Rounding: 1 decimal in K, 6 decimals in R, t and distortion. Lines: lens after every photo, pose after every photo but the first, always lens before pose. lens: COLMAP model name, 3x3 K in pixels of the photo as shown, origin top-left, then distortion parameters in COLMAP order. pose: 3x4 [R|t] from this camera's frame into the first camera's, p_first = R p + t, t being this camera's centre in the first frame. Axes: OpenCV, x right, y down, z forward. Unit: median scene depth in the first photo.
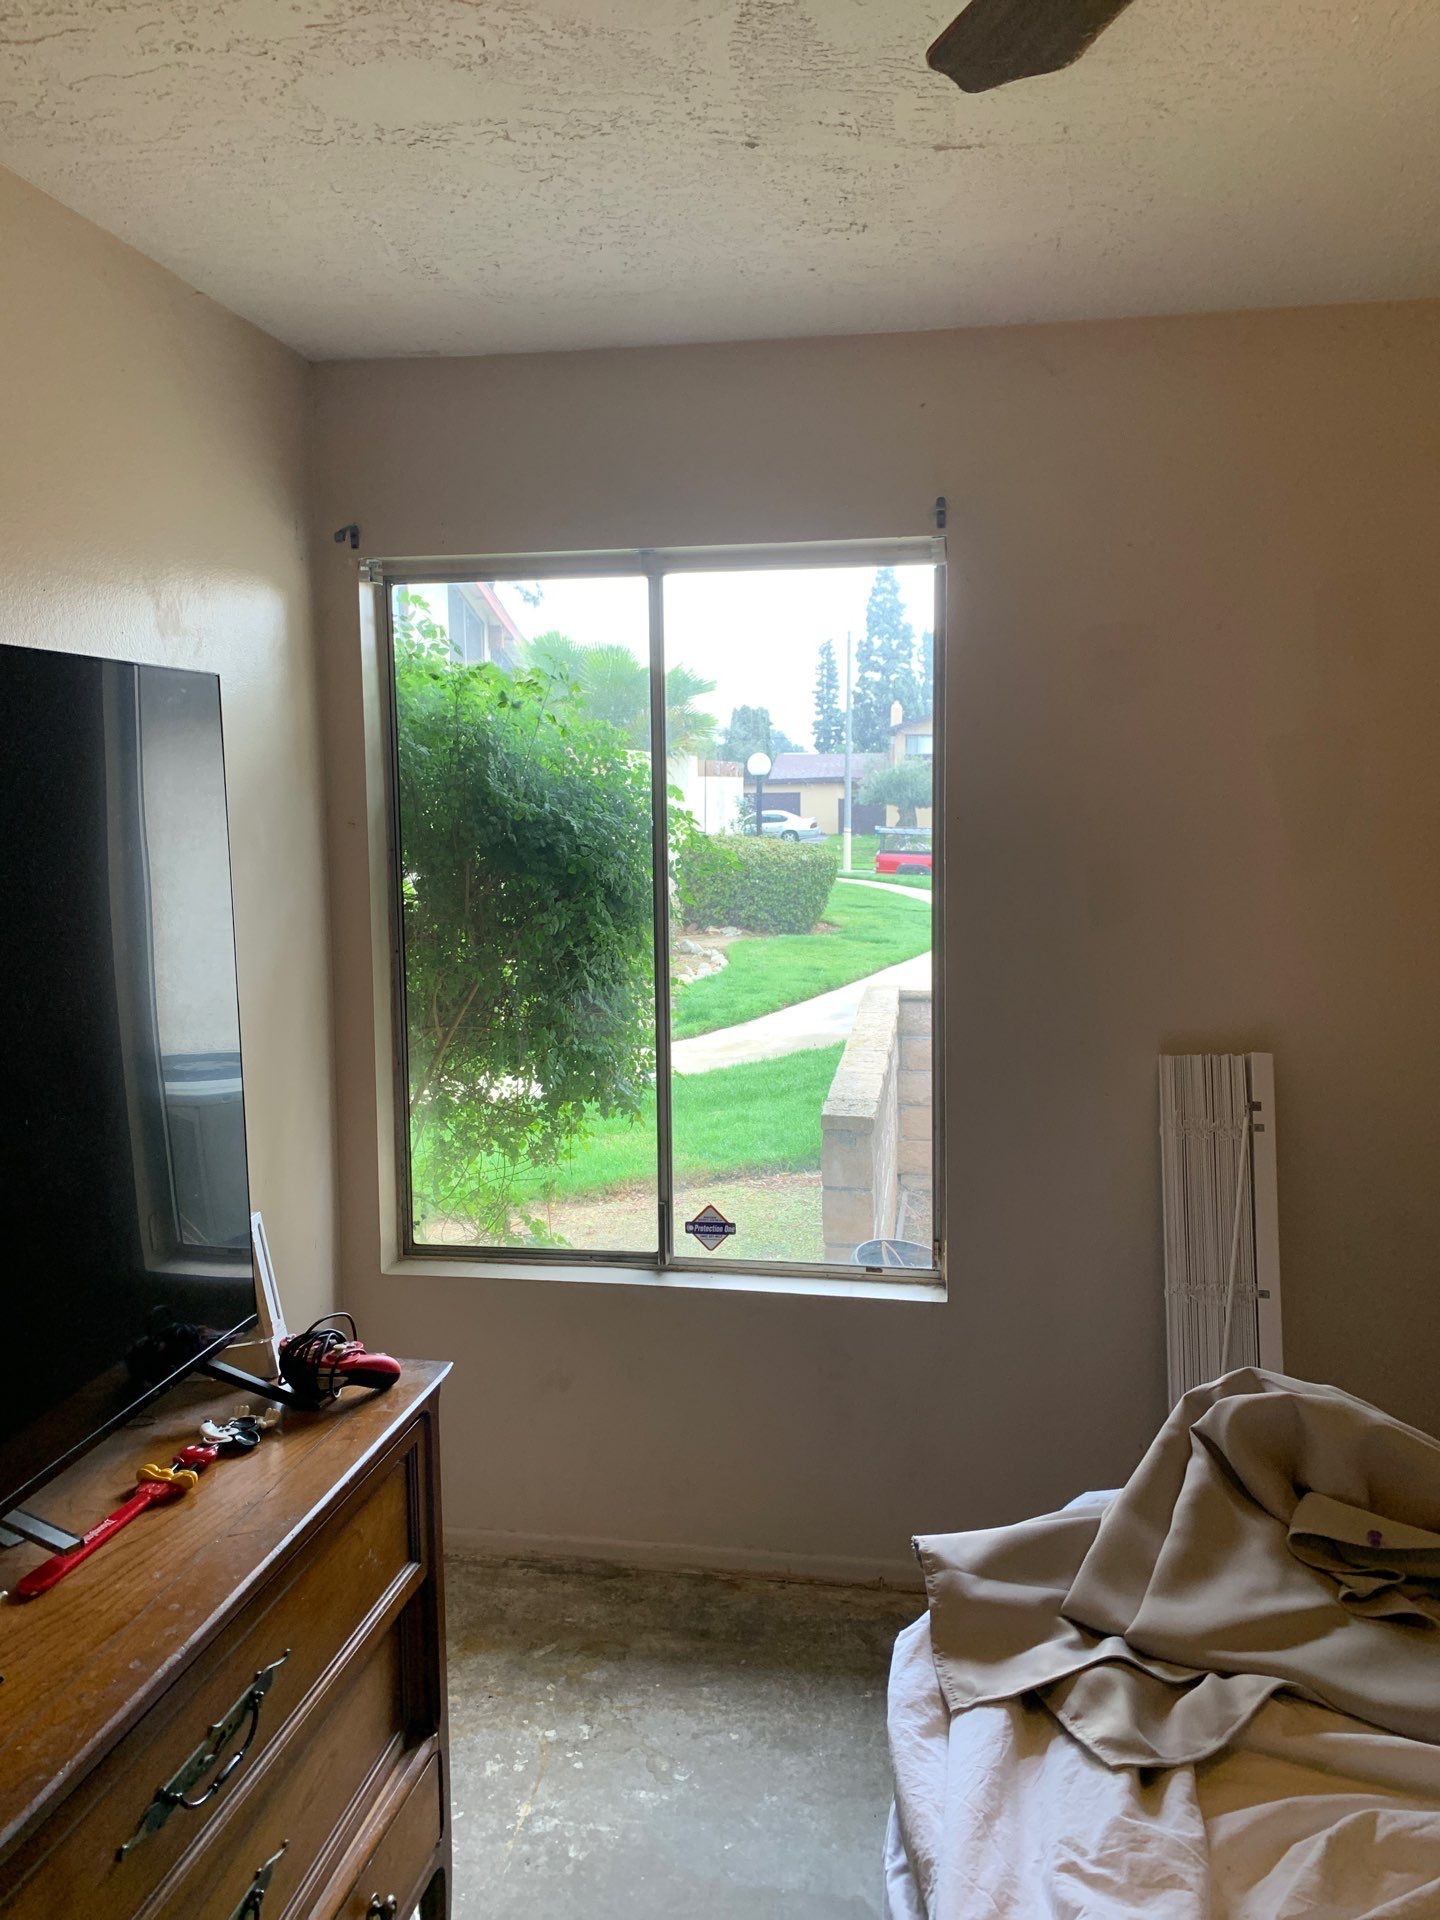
lens RADIAL K [[1531.2, 0, 720.1], [0, 1531.2, 931.5], [0, 0, 1]] dist [0.011347, -0.001865]
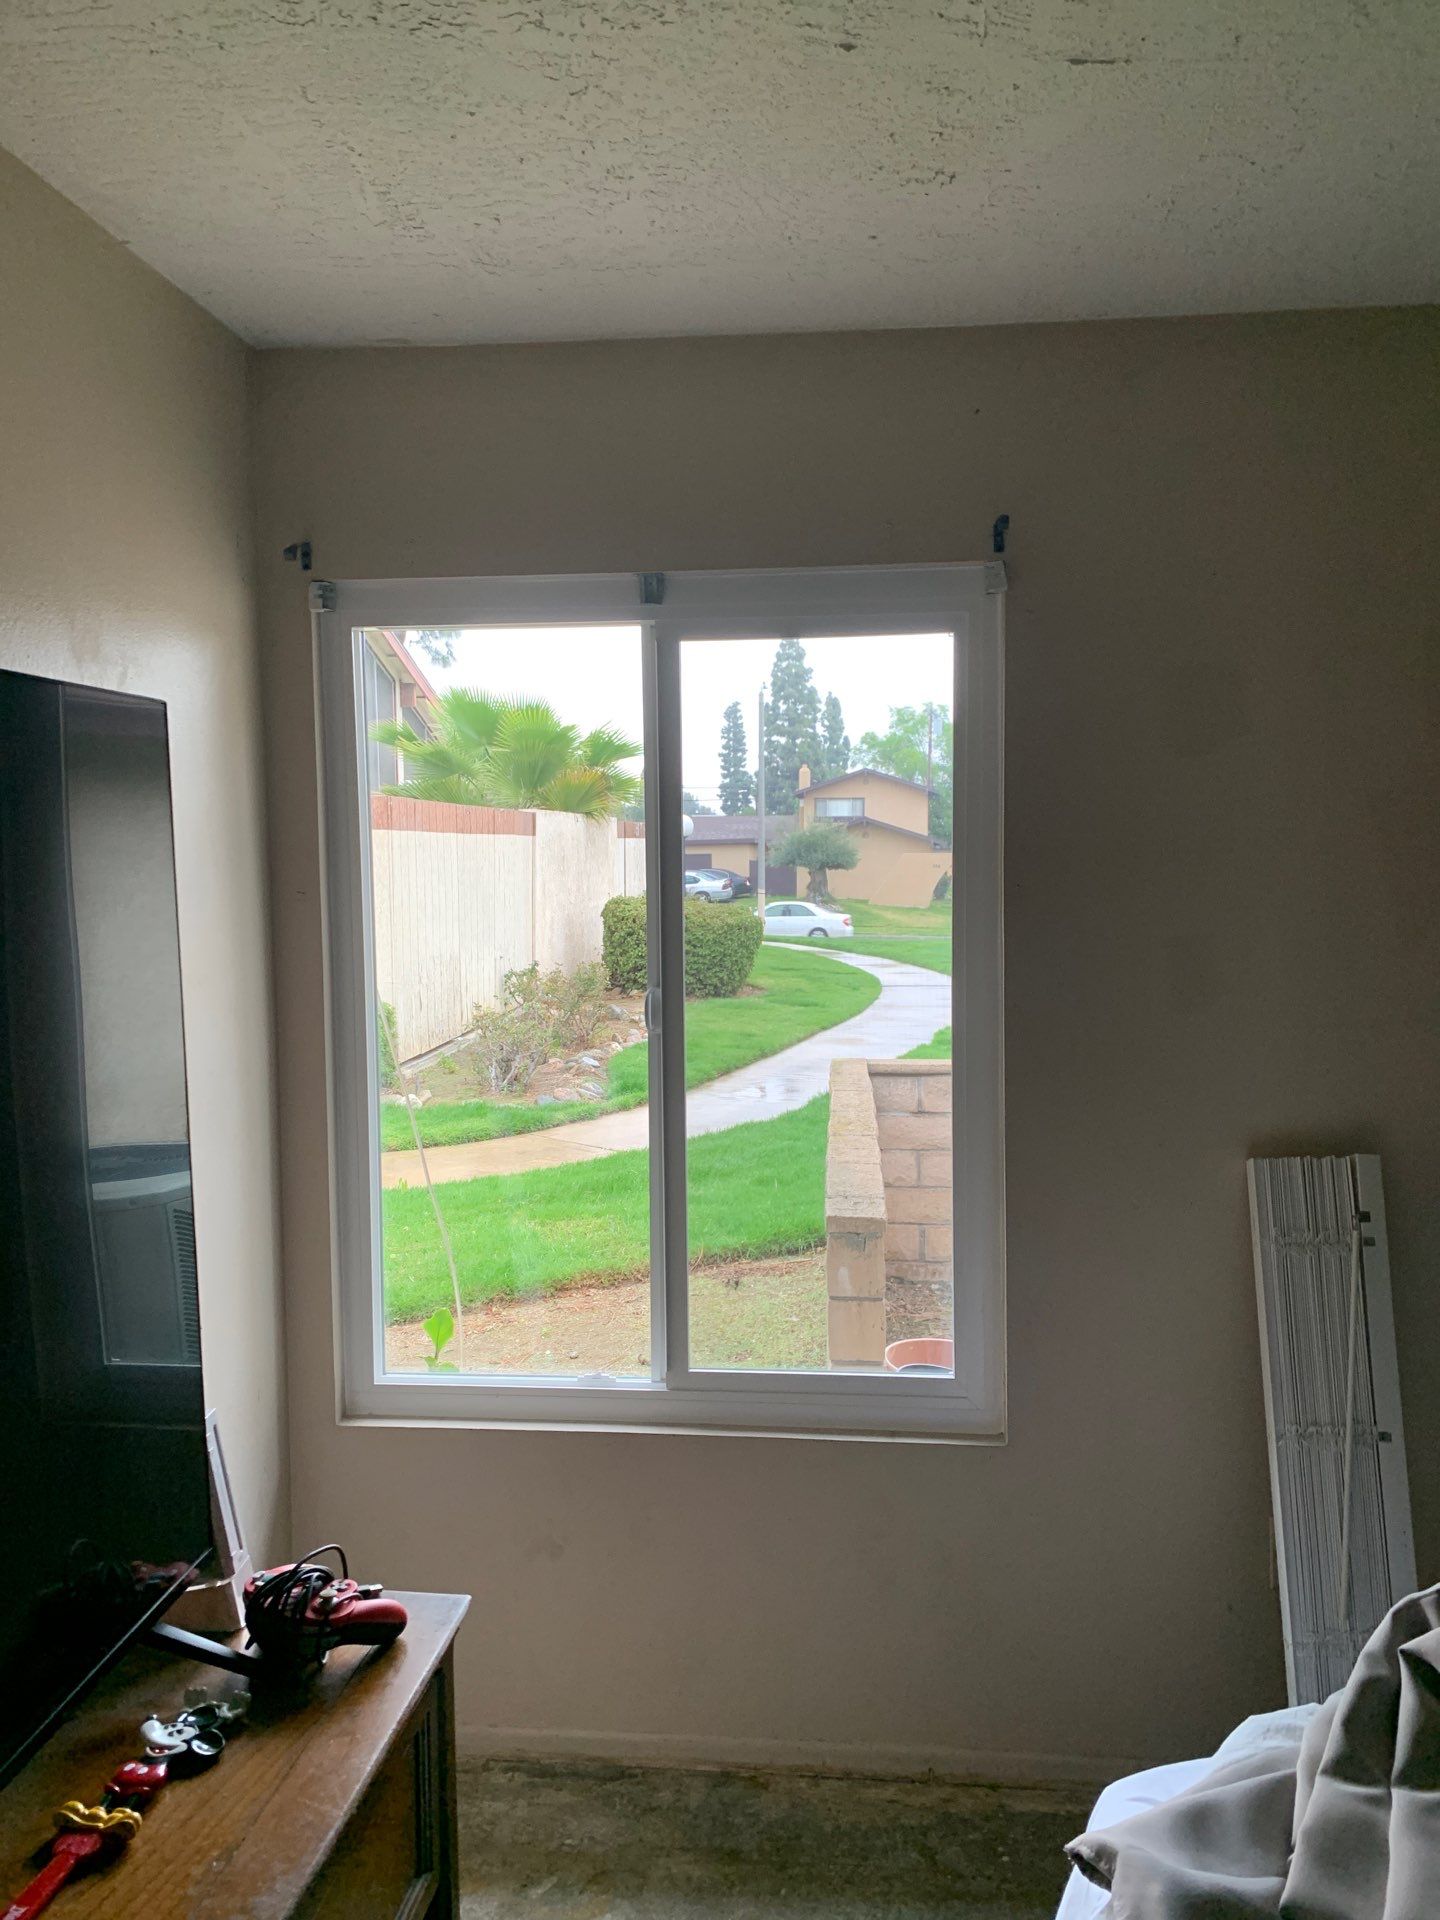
lens RADIAL K [[1479.0, 0, 720.0], [0, 1479.0, 960.0], [0, 0, 1]] dist [0.041056, -0.036528]
pose [[0.997273, -0.003267, 0.073734, -0.076994], [0.004660, 0.999814, -0.018724, -0.017415], [-0.073660, 0.019016, 0.997102, 0.176802]]
